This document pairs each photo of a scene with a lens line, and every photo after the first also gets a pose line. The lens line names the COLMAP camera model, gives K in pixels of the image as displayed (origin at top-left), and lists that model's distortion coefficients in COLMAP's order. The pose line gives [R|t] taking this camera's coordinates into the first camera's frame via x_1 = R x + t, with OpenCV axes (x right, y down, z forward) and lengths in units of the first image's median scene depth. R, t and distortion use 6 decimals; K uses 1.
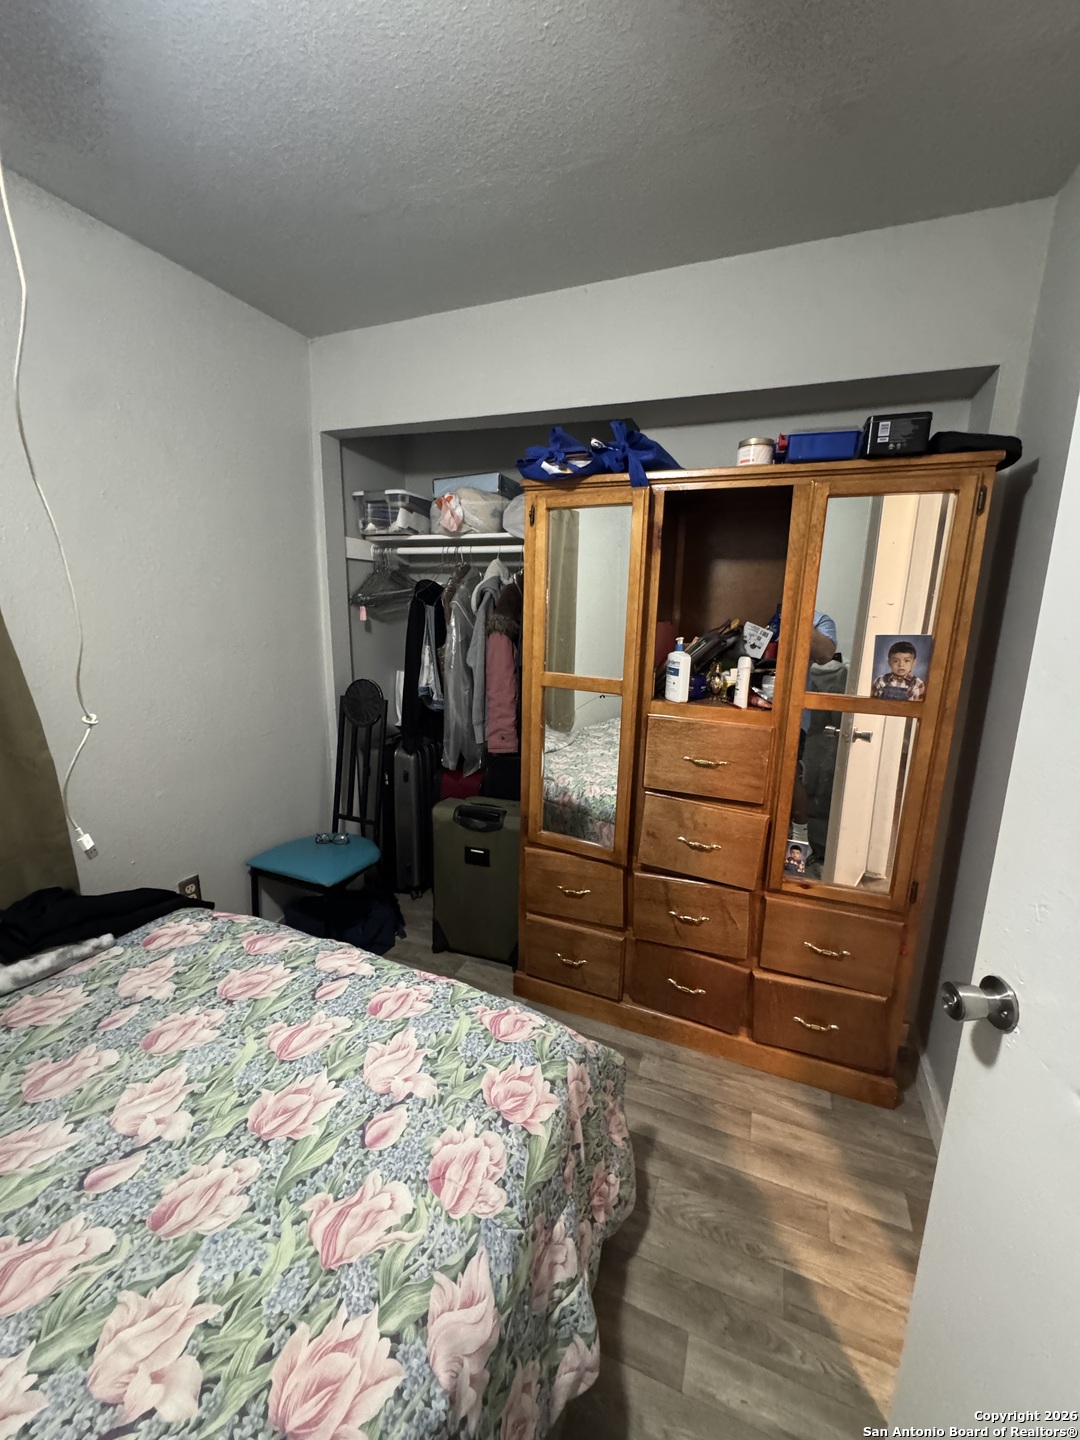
lens RADIAL K [[576.2, 0, 542.4], [0, 576.2, 716.2], [0, 0, 1]] dist [-0.004182, 0.001142]
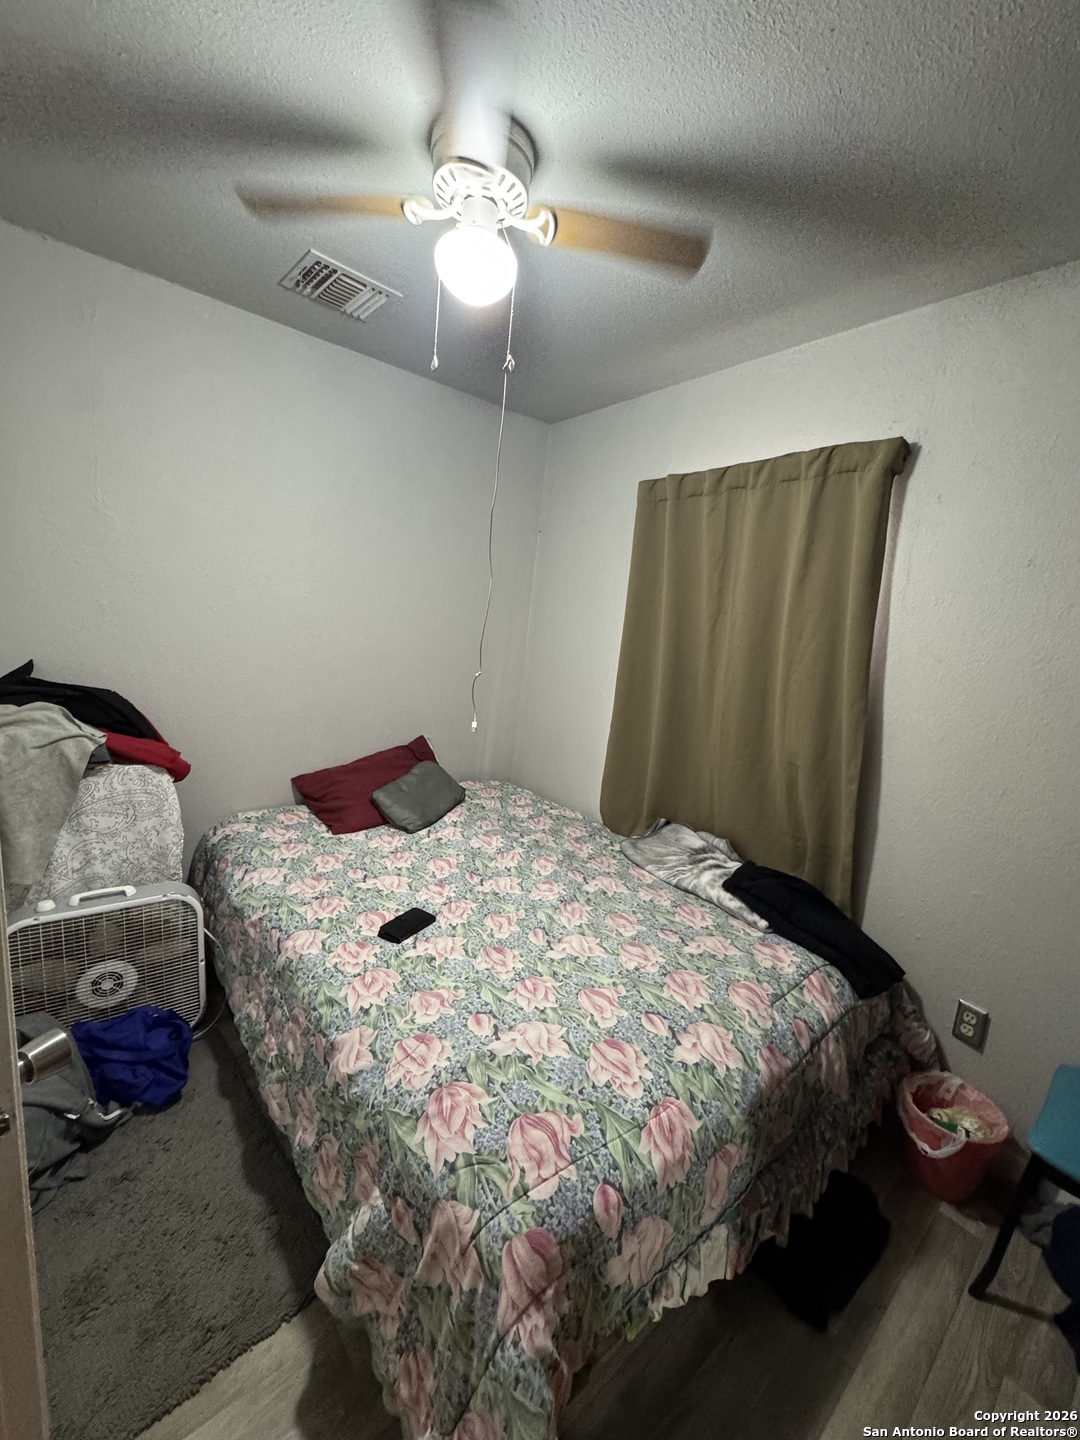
lens RADIAL K [[576.2, 0, 543.6], [0, 576.2, 723.2], [0, 0, 1]] dist [-0.004182, 0.001142]
pose [[-0.457410, 0.107394, -0.882747, 0.667585], [-0.264283, 0.931411, 0.250257, -0.263572], [0.849076, 0.347765, -0.397655, 1.235680]]
